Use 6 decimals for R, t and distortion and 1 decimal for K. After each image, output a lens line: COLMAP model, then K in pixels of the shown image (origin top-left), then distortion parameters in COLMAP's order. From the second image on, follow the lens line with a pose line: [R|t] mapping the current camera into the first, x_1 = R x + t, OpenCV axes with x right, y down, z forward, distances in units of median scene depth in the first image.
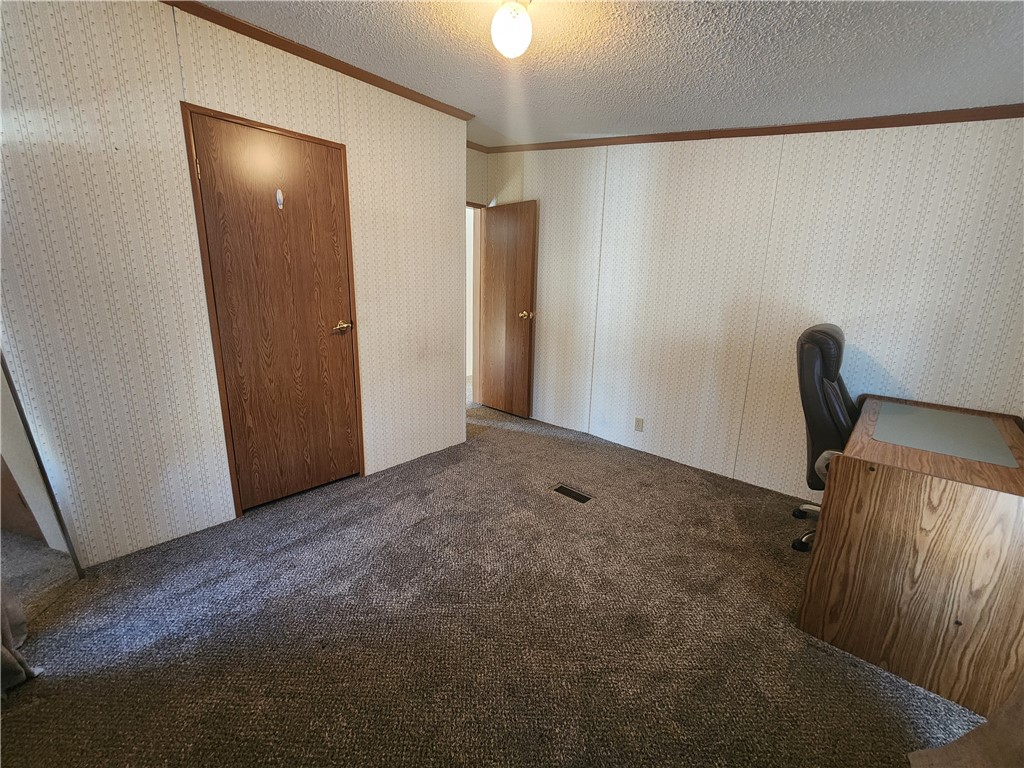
lens RADIAL K [[424.2, 0, 507.8], [0, 424.2, 383.8], [0, 0, 1]] dist [-0.001078, -0.000334]
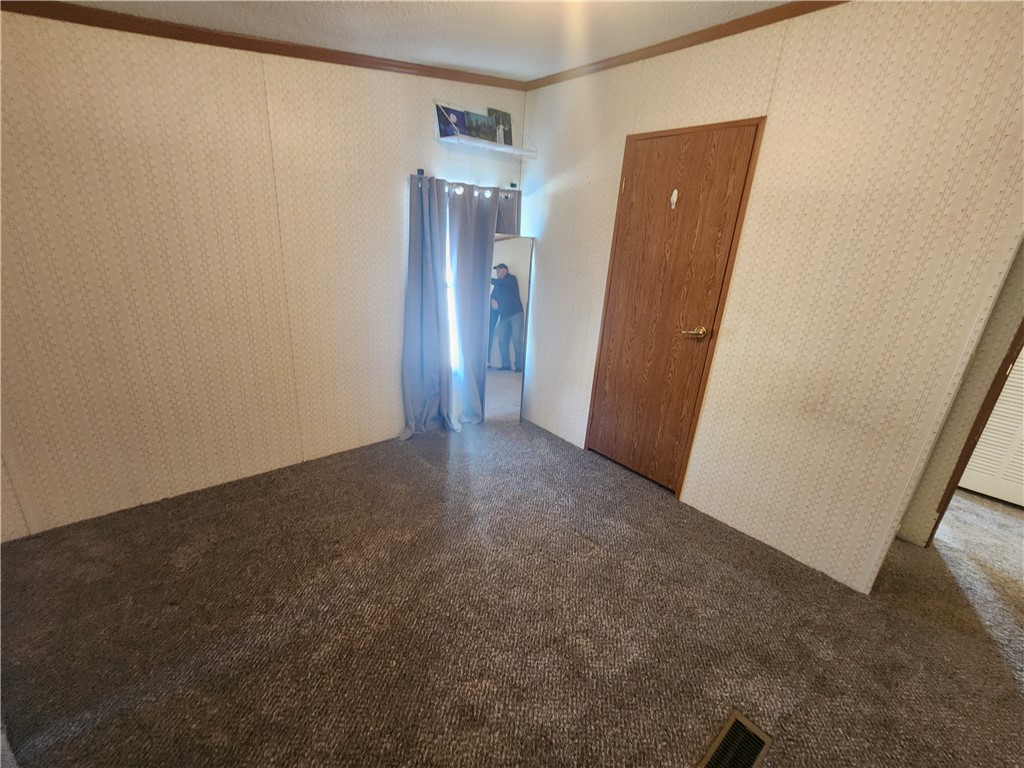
lens RADIAL K [[424.2, 0, 508.3], [0, 424.2, 380.6], [0, 0, 1]] dist [-0.001078, -0.000334]
pose [[-0.115597, 0.290036, -0.950009, 0.573384], [-0.292111, 0.904201, 0.311595, -0.218742], [0.949373, 0.313527, -0.019800, 0.708877]]
